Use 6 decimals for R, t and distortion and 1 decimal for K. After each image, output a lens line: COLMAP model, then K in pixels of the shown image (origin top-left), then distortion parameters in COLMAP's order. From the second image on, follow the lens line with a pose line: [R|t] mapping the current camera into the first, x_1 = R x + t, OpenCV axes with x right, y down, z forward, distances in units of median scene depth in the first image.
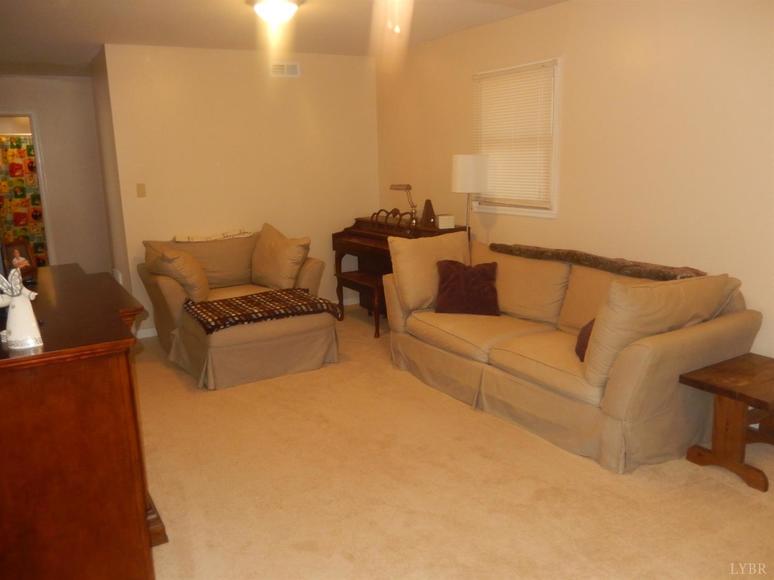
lens RADIAL K [[643.7, 0, 387.5], [0, 643.7, 291.6], [0, 0, 1]] dist [-0.008945, -0.006905]
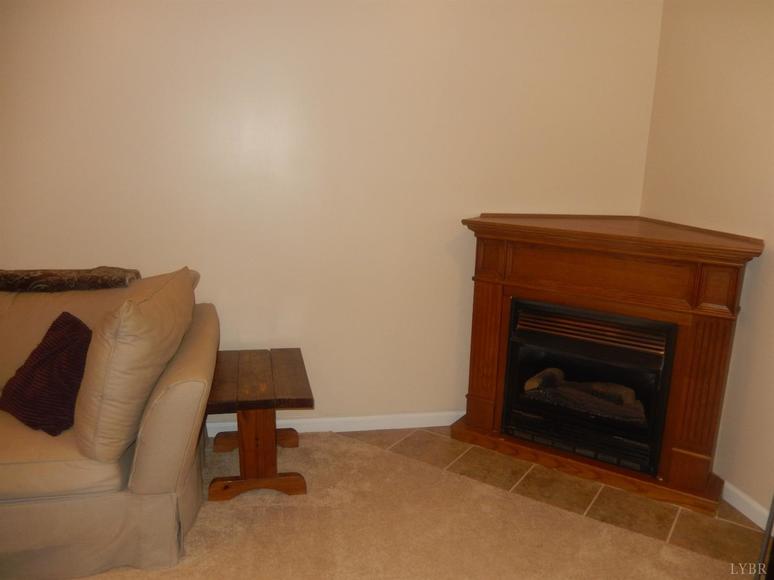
lens RADIAL K [[643.7, 0, 386.5], [0, 643.7, 286.2], [0, 0, 1]] dist [-0.008945, -0.006905]
pose [[0.369963, -0.175085, 0.912400, -0.141964], [0.159069, 0.979517, 0.123464, -0.066444], [-0.915328, 0.099457, 0.390235, 0.452542]]
